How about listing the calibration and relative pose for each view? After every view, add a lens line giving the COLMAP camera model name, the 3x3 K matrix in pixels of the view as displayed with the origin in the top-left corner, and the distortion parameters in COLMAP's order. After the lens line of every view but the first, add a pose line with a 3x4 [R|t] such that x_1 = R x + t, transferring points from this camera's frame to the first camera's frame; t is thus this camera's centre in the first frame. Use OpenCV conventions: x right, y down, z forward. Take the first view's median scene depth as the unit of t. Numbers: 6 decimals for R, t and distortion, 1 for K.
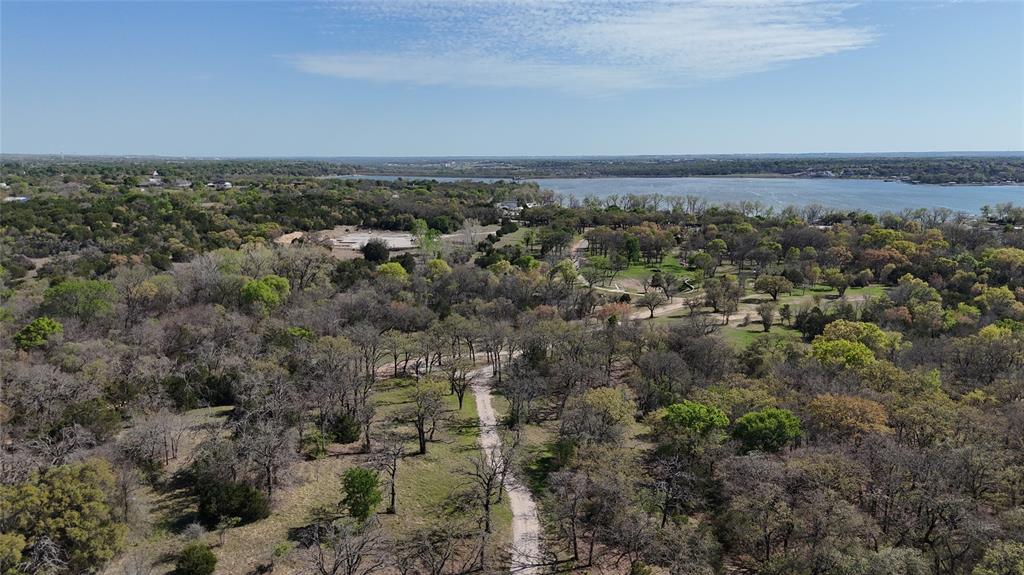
lens RADIAL K [[752.3, 0, 509.0], [0, 752.3, 287.2], [0, 0, 1]] dist [0.077192, -0.064515]
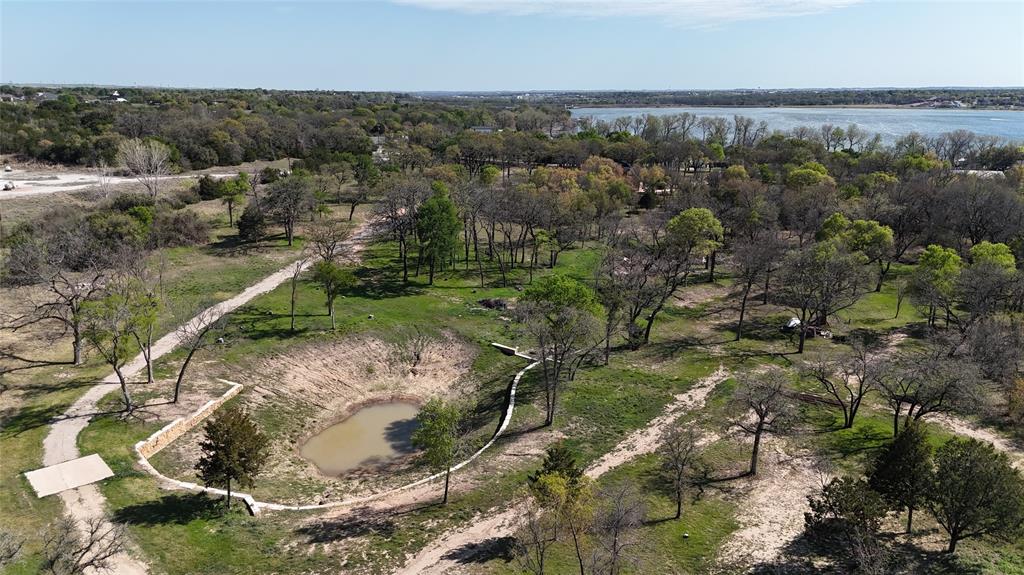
lens RADIAL K [[752.3, 0, 509.0], [0, 752.3, 287.2], [0, 0, 1]] dist [0.077192, -0.064515]
pose [[0.993230, 0.034420, -0.110945, 0.071041], [-0.025311, 0.996270, 0.082498, -0.016696], [0.113370, -0.079131, 0.990397, 0.200498]]
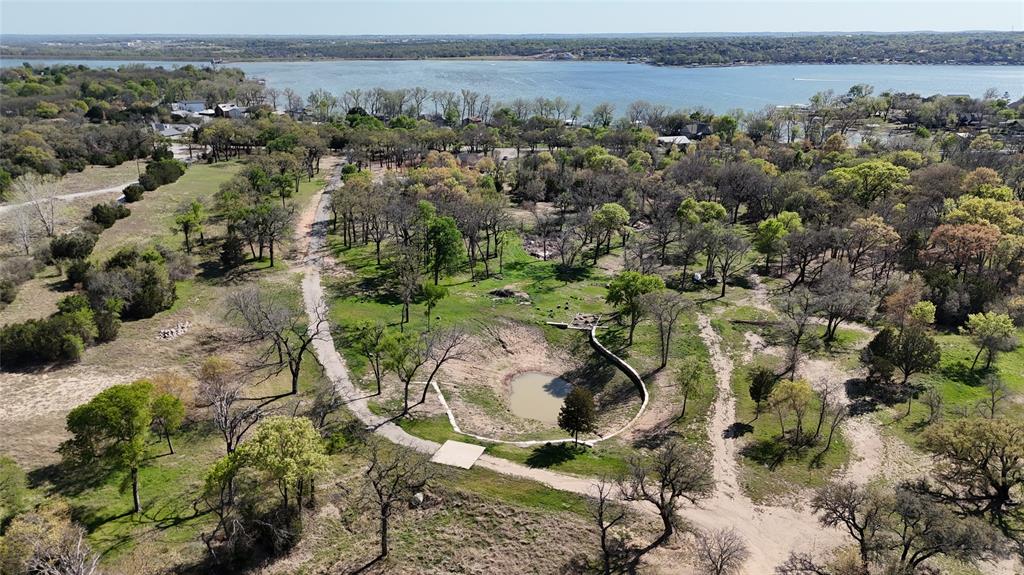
lens RADIAL K [[752.3, 0, 509.0], [0, 752.3, 287.2], [0, 0, 1]] dist [0.077192, -0.064515]
pose [[0.939076, -0.108731, 0.326059, 0.017047], [0.059585, 0.985781, 0.157116, -0.027742], [-0.338506, -0.128116, 0.932202, 0.175938]]
